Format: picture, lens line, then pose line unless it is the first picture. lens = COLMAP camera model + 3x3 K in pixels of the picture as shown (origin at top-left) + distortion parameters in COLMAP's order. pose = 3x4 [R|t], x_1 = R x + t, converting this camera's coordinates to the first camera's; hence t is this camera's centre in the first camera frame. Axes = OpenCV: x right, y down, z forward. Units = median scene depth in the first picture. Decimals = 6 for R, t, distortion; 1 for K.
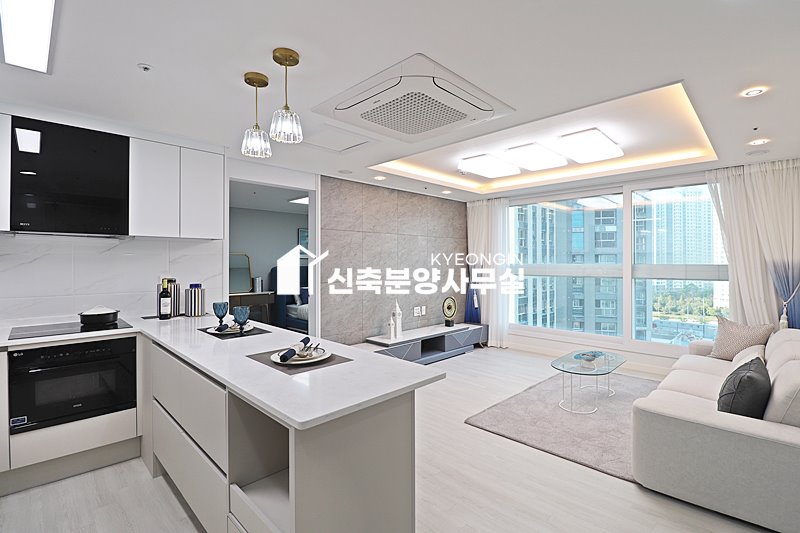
lens RADIAL K [[374.7, 0, 405.7], [0, 374.7, 262.2], [0, 0, 1]] dist [-0.000391, -0.012442]
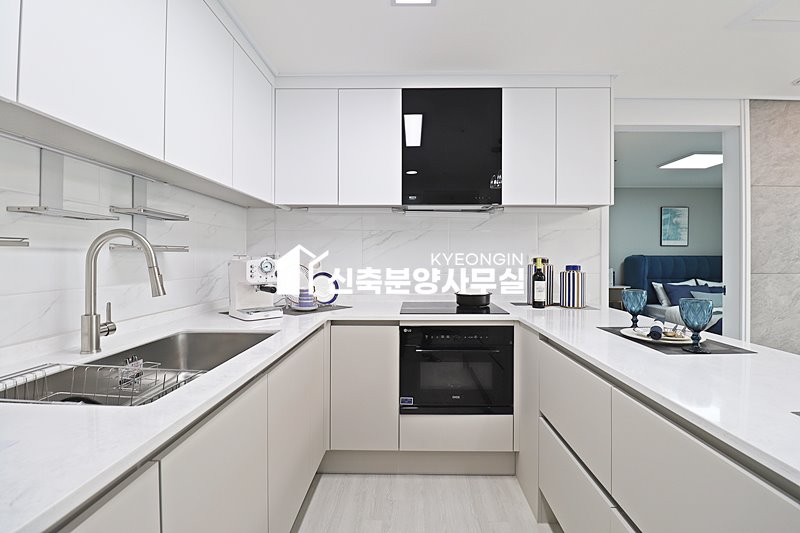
lens RADIAL K [[367.0, 0, 402.2], [0, 367.0, 260.6], [0, 0, 1]] dist [0.000130, -0.015301]
pose [[0.683947, 0.003746, -0.729522, -0.259753], [-0.001262, 0.999991, 0.003952, 0.046513], [0.729531, -0.001782, 0.683946, 0.239592]]
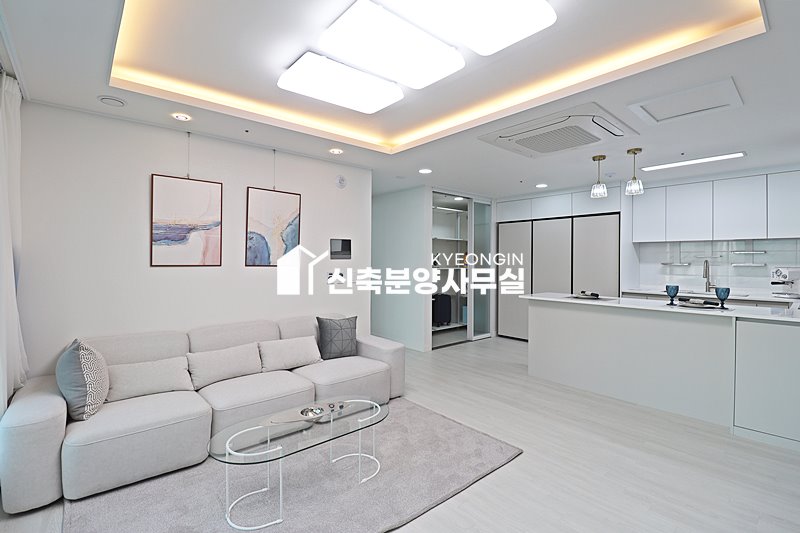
lens RADIAL K [[367.0, 0, 402.2], [0, 367.0, 260.6], [0, 0, 1]] dist [0.000130, -0.015301]
pose [[-0.996716, -0.004448, 0.080857, 0.367574], [-0.004063, 0.999980, 0.004937, 0.015380], [-0.080878, 0.004592, -0.996713, 1.890464]]
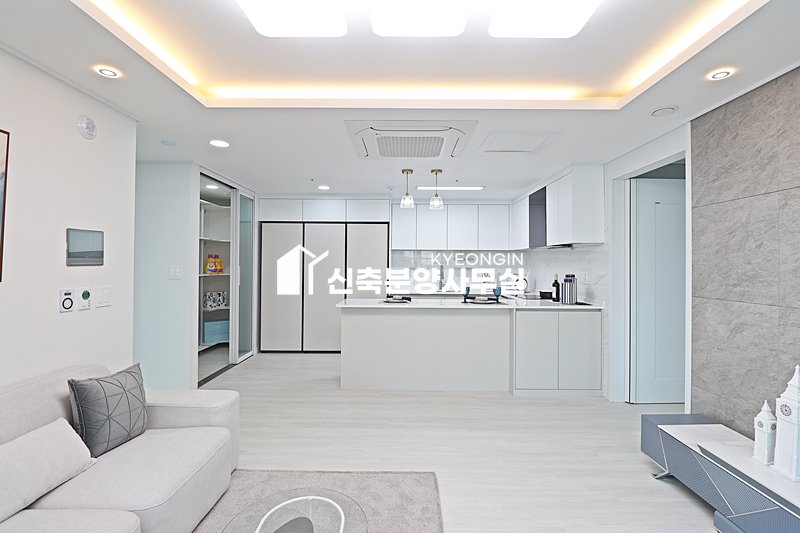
lens RADIAL K [[367.0, 0, 402.2], [0, 367.0, 260.6], [0, 0, 1]] dist [0.000130, -0.015301]
pose [[-0.721266, -0.010436, -0.692580, 0.747030], [-0.008081, 0.999945, -0.006652, 0.007103], [0.692611, 0.000799, -0.721311, 1.554727]]
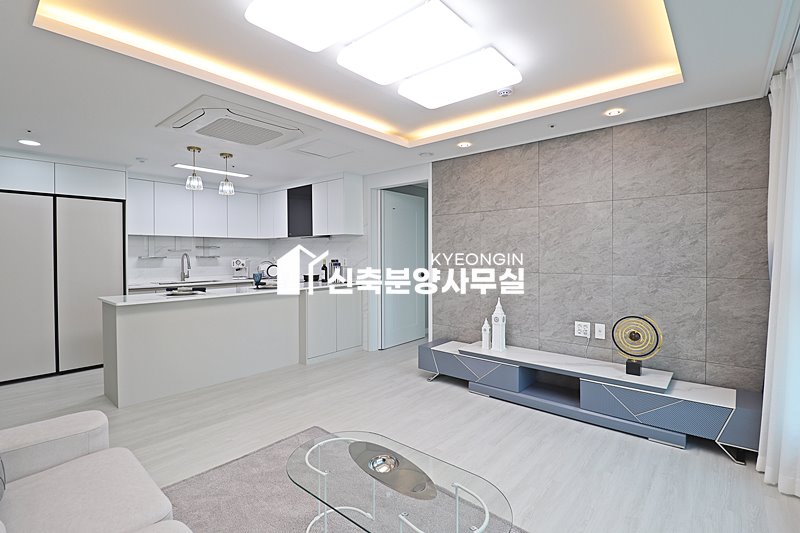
lens RADIAL K [[379.0, 0, 403.2], [0, 379.0, 258.3], [0, 0, 1]] dist [0.000481, -0.017023]
pose [[0.066289, 0.010893, -0.997741, 1.107436], [0.000515, 0.999940, 0.010951, 0.019197], [0.997800, -0.001240, 0.066279, 1.204731]]
